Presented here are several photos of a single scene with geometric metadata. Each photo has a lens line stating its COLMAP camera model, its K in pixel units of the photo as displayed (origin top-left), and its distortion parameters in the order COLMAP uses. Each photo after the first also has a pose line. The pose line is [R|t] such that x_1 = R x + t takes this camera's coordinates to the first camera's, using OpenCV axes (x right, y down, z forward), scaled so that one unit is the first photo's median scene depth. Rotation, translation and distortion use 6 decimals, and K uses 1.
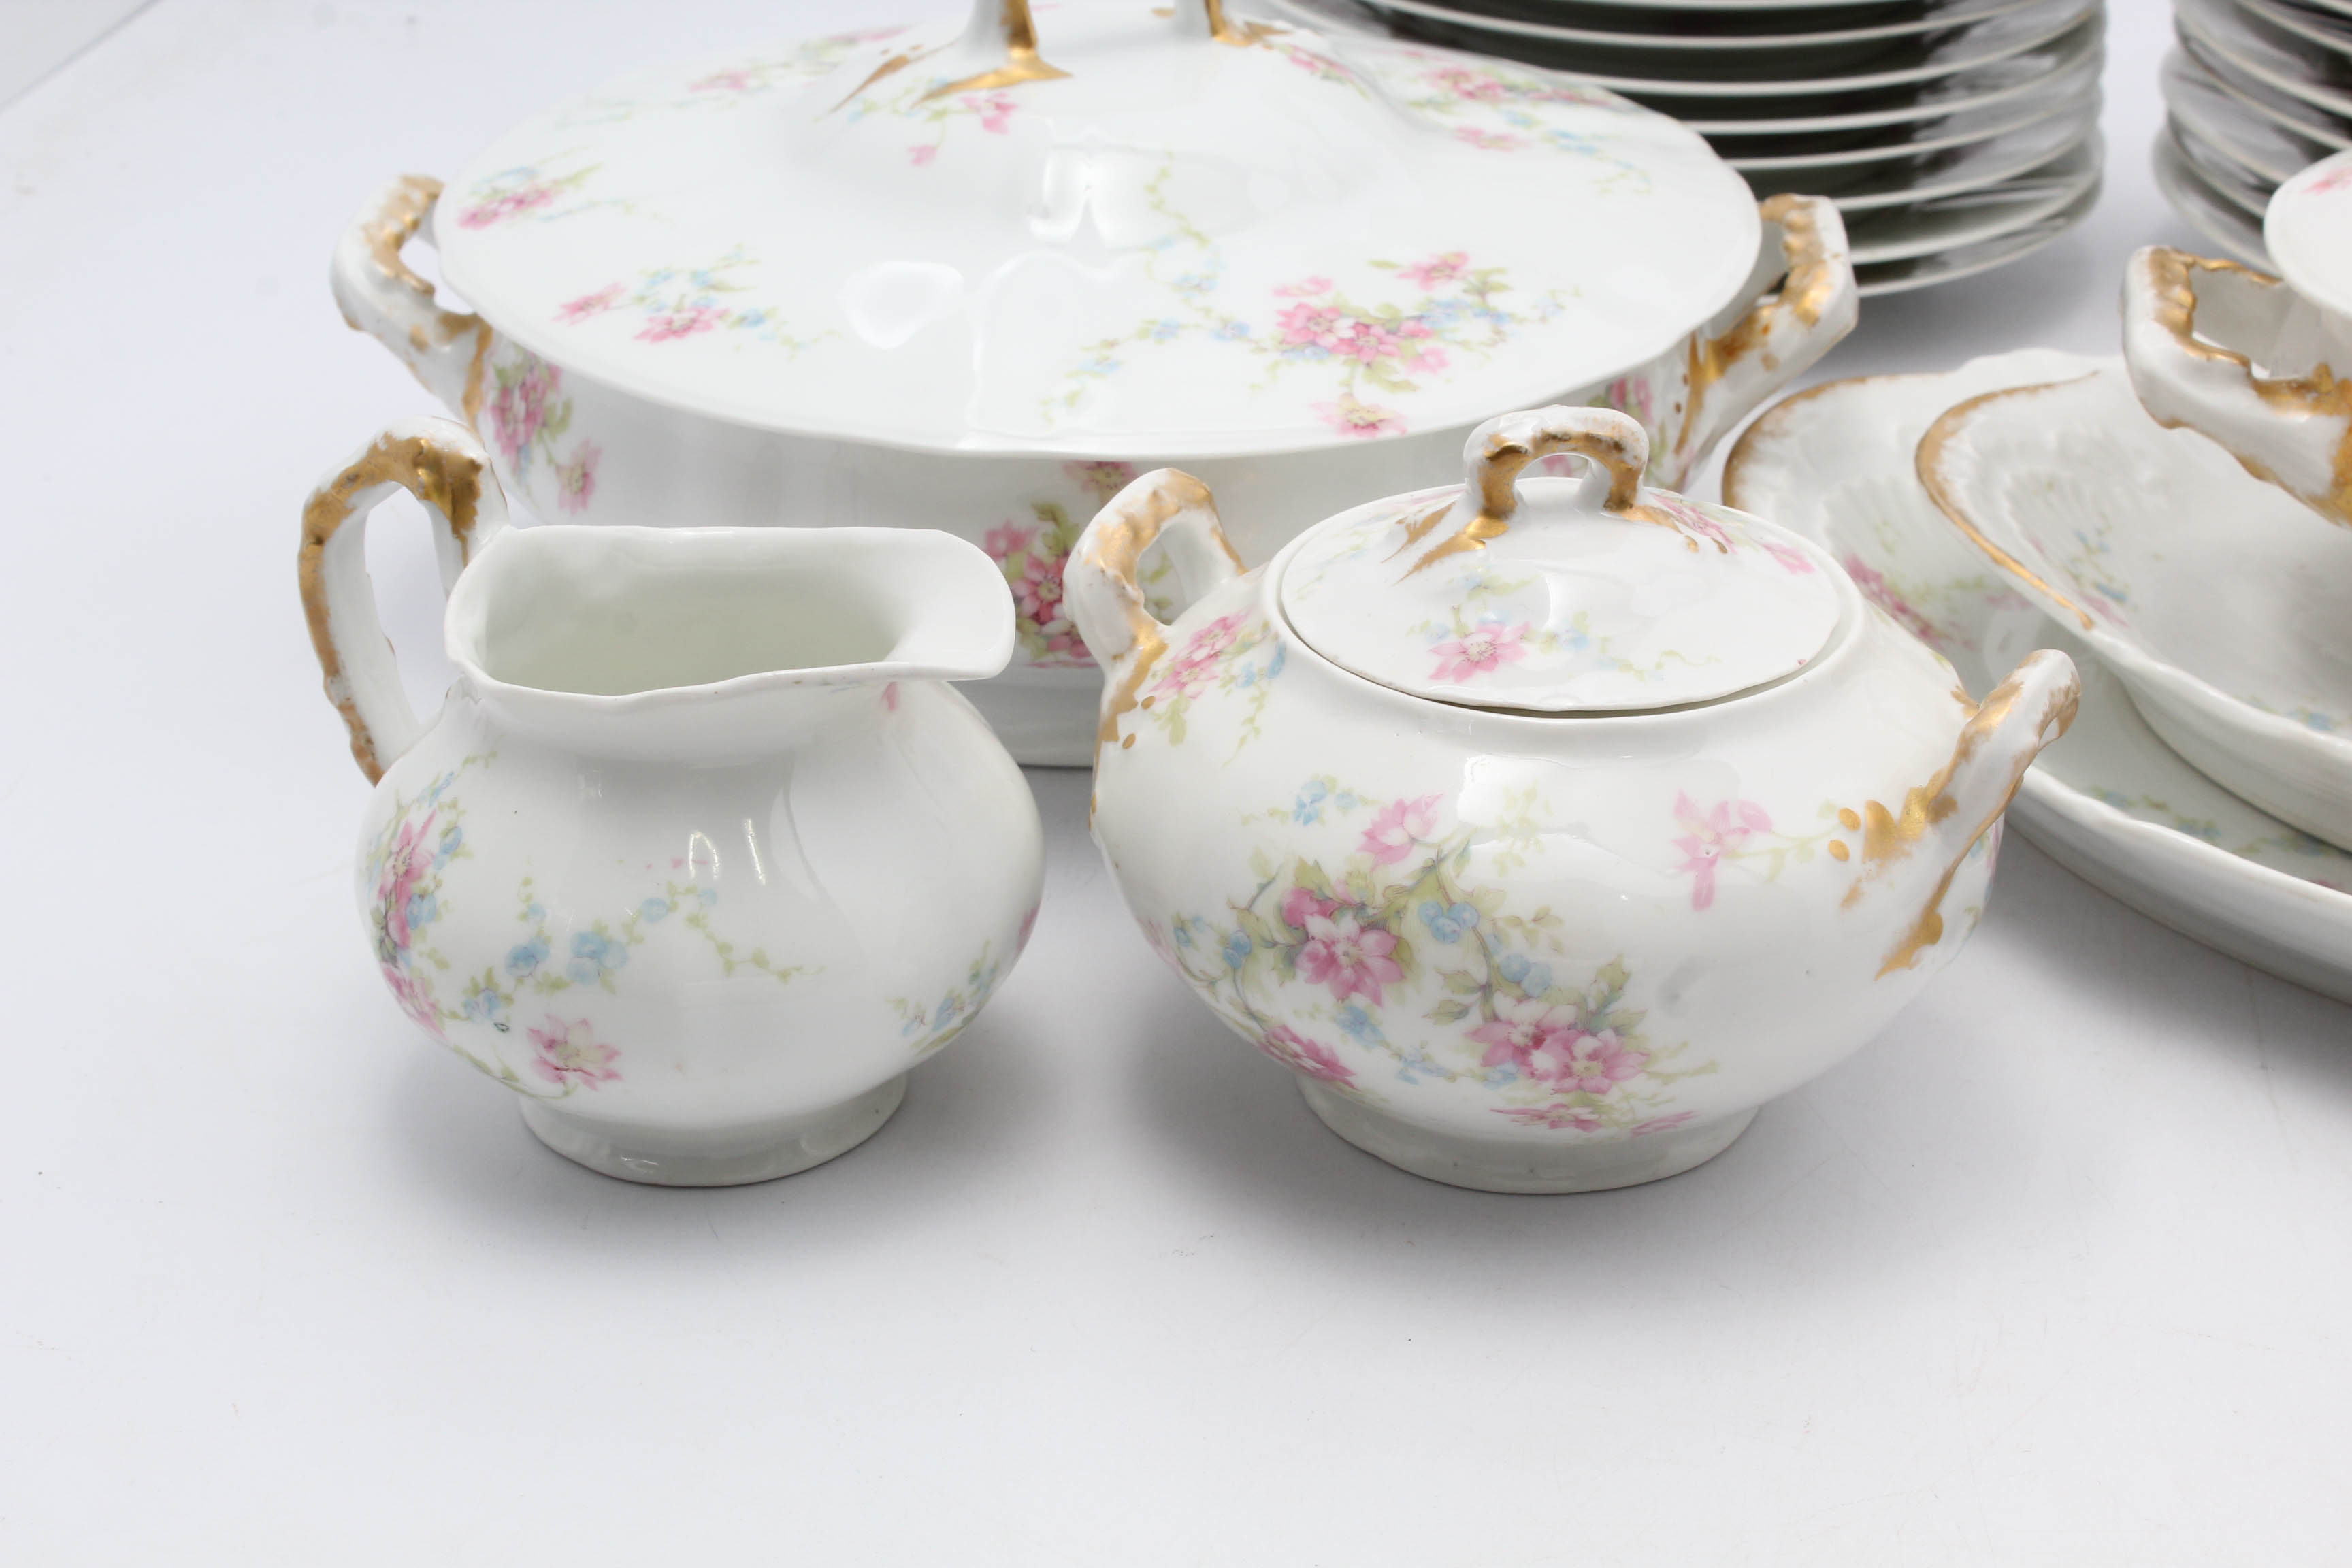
lens RADIAL K [[4288.2, 0, 1174.8], [0, 4288.2, 776.9], [0, 0, 1]] dist [0.040282, 0.000000]
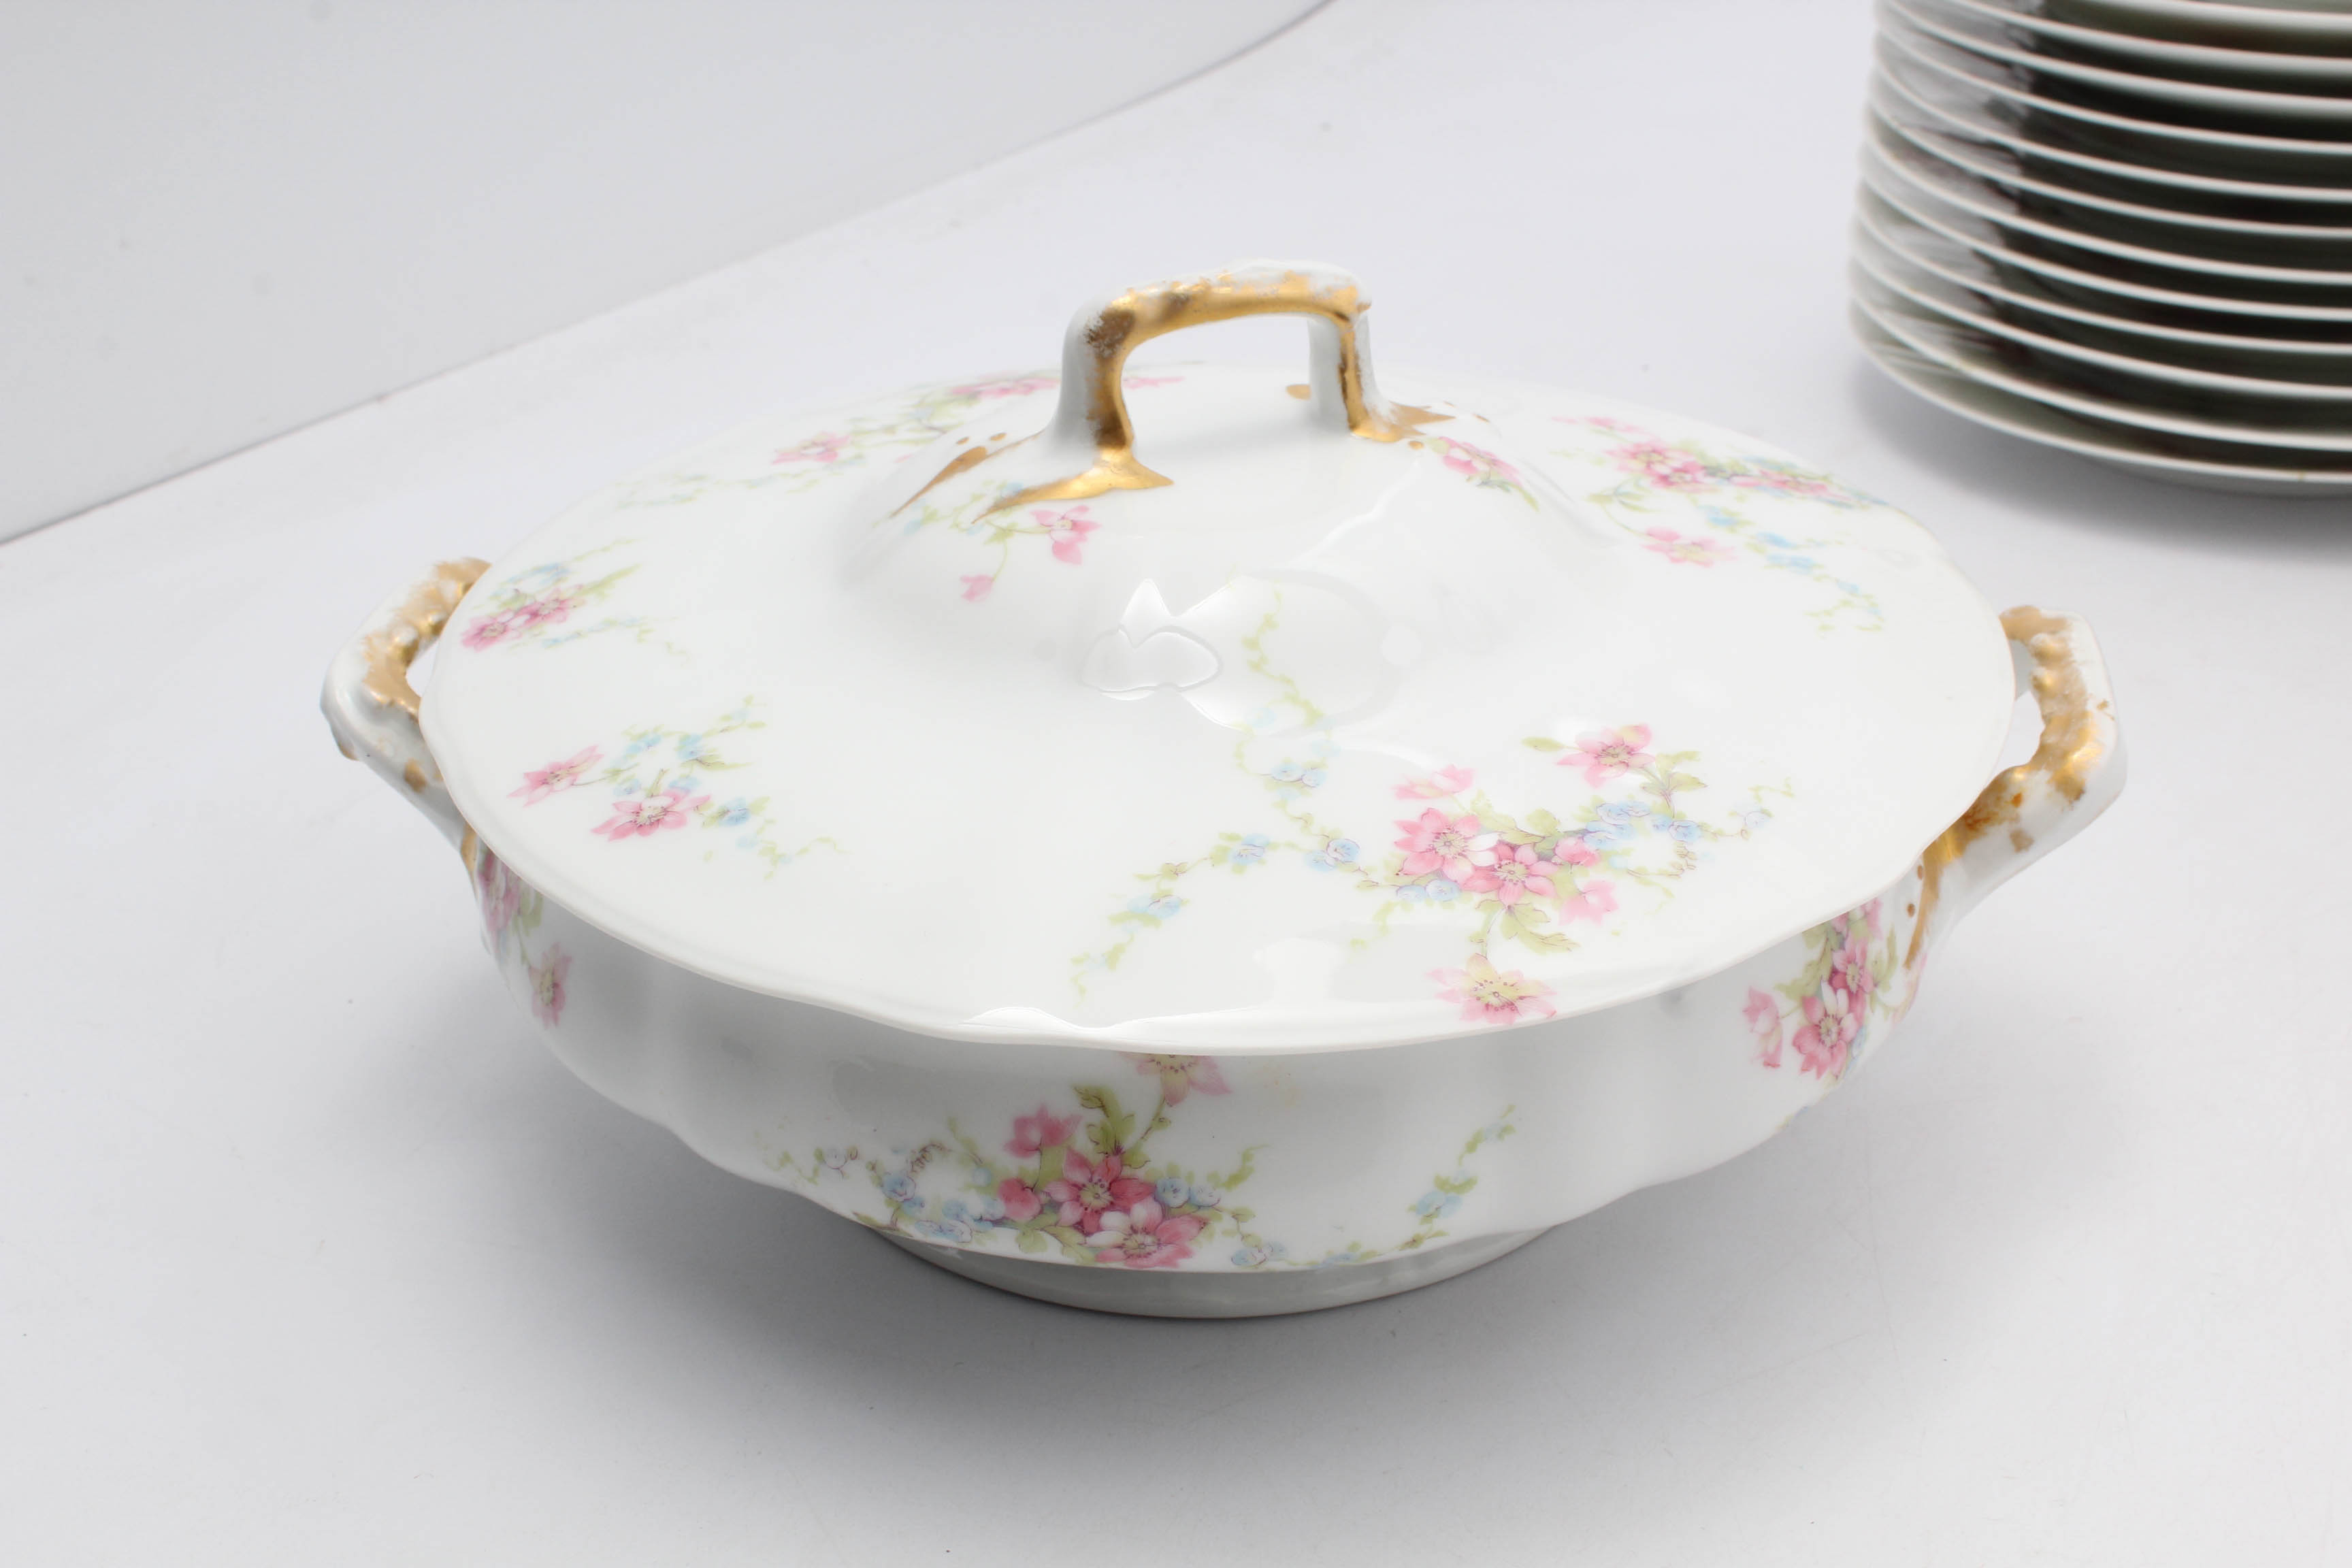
lens RADIAL K [[2995.7, 0, 1174.3], [0, 2995.7, 775.8], [0, 0, 1]] dist [-0.098881, 0.000000]
pose [[0.994609, 0.025252, -0.100571, 0.037907], [-0.023596, 0.999566, 0.017619, -0.125370], [0.100973, -0.015151, 0.994774, 0.458521]]
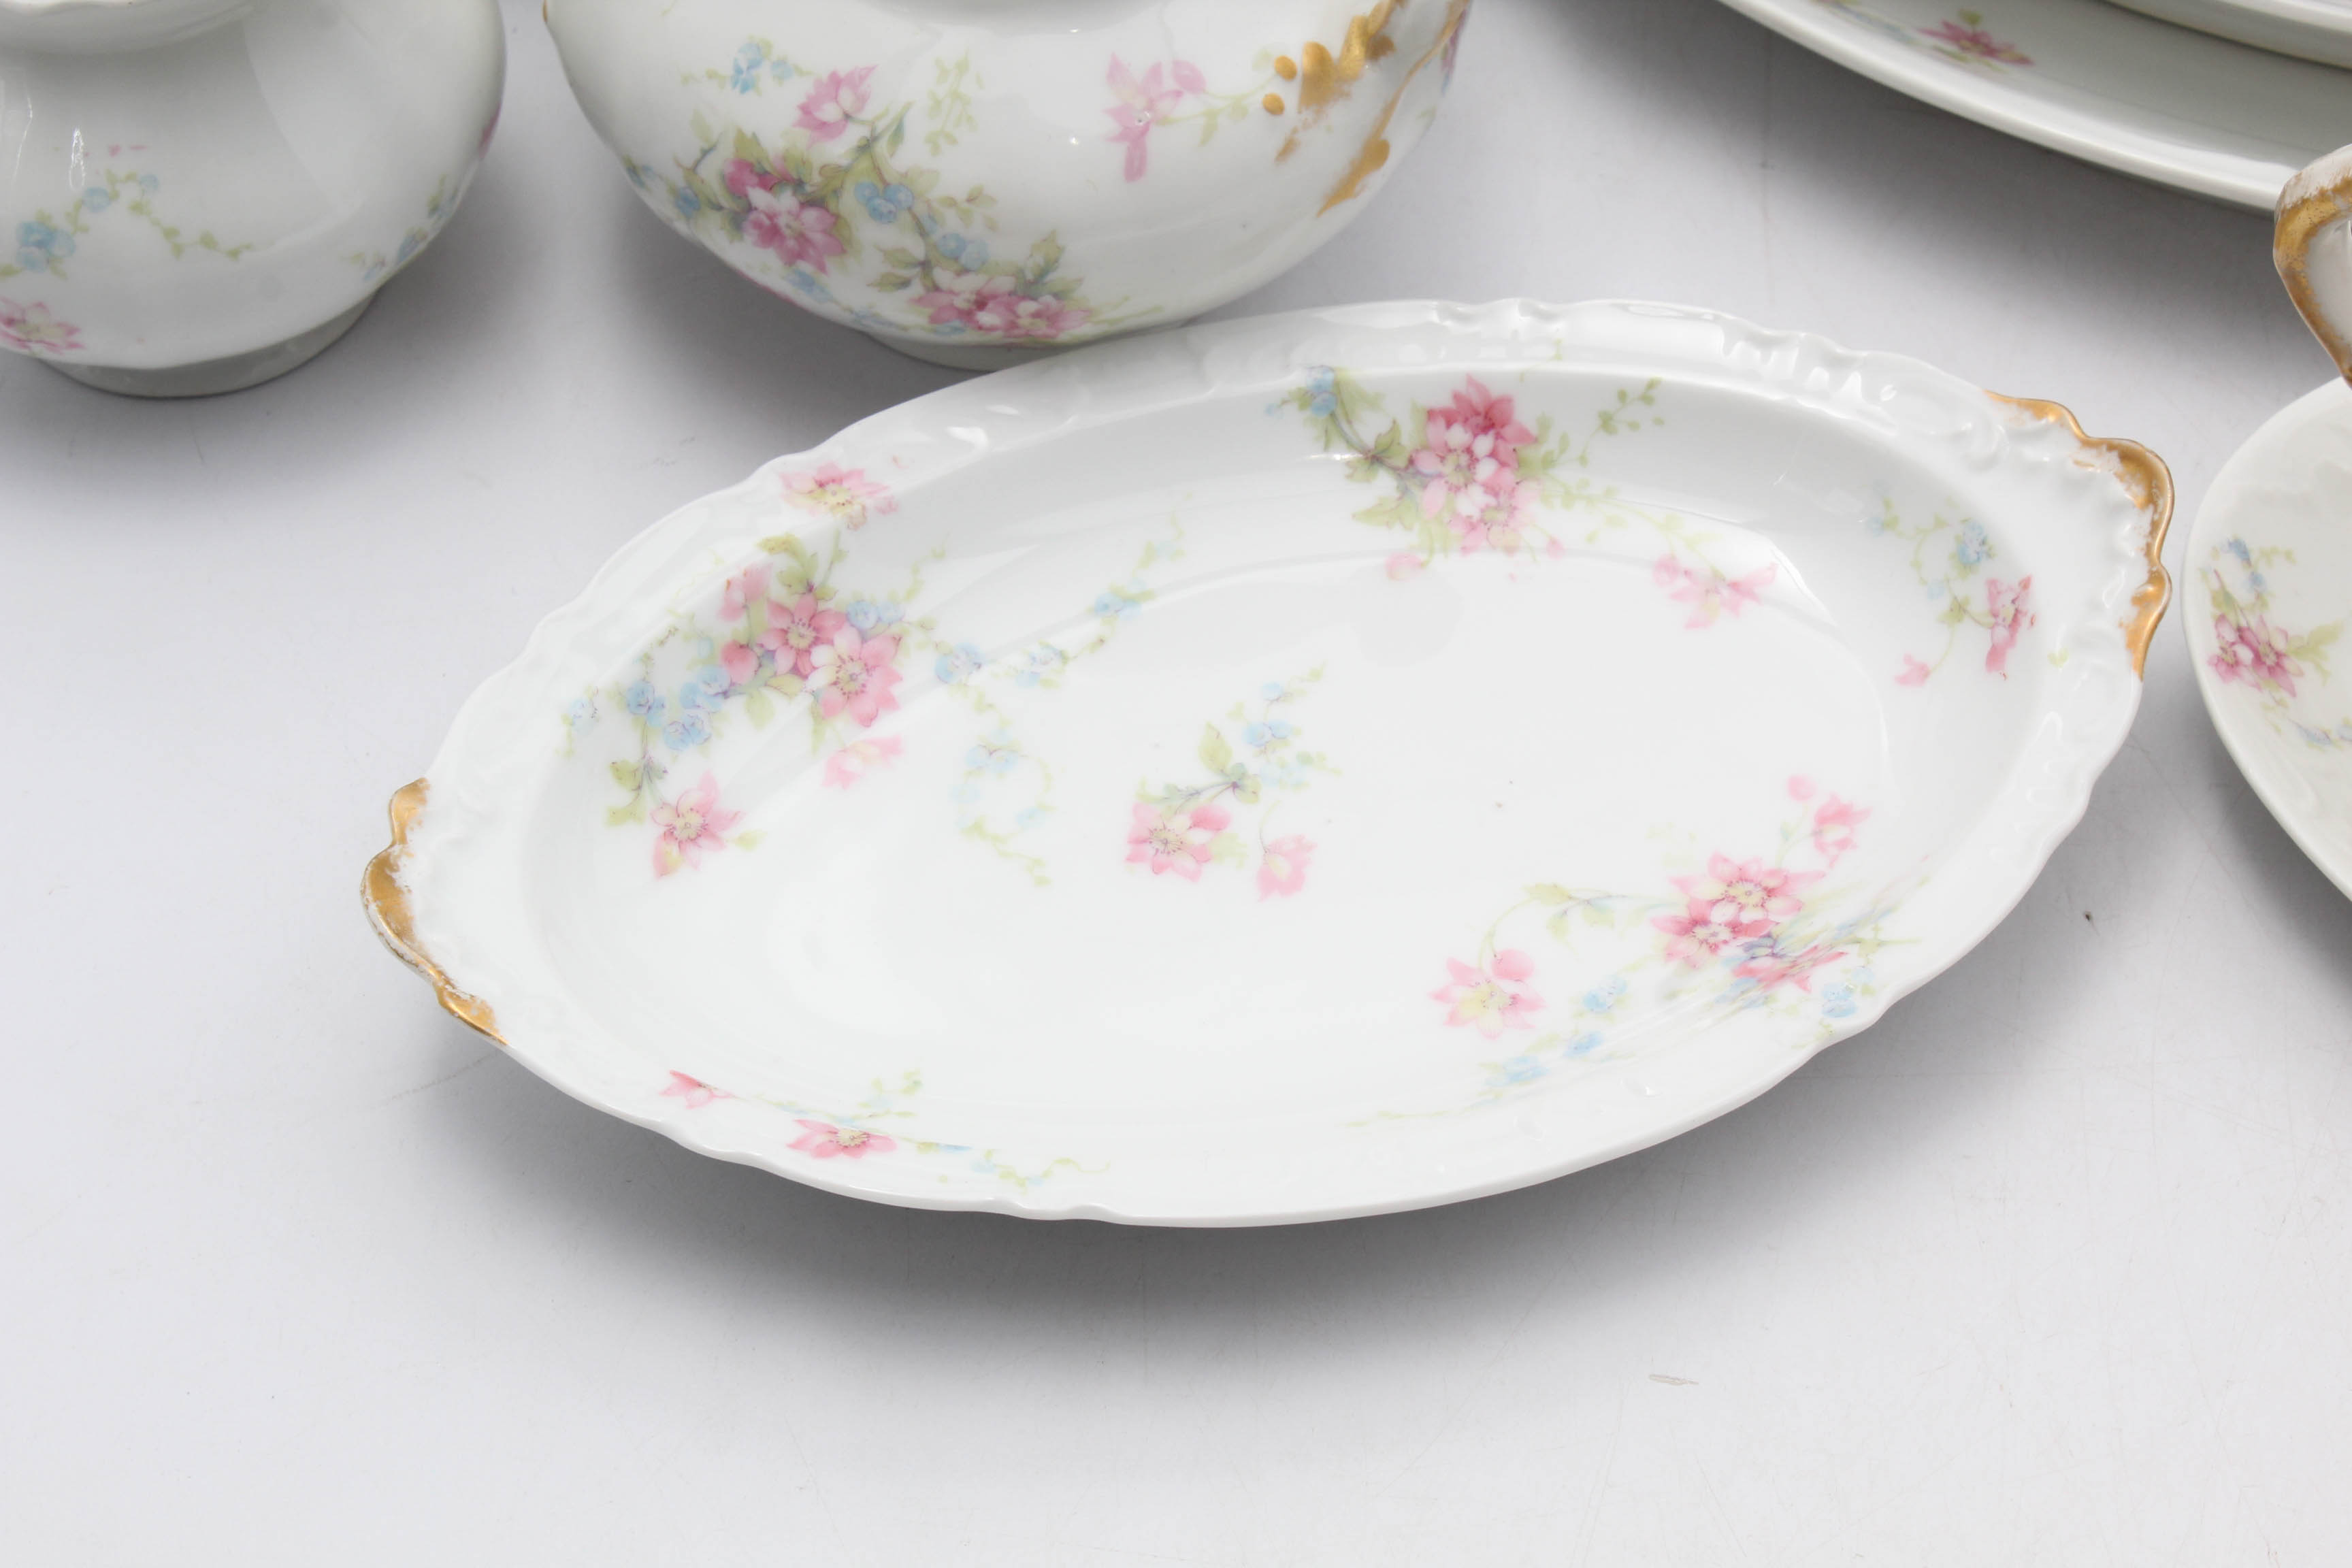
lens RADIAL K [[5332.8, 0, 1184.6], [0, 5332.8, 796.8], [0, 0, 1]] dist [0.079025, 0.000000]
pose [[0.999073, -0.040808, 0.013738, 0.090882], [0.032193, 0.919804, 0.391056, -0.266660], [-0.028595, -0.390251, 0.920264, -0.175188]]
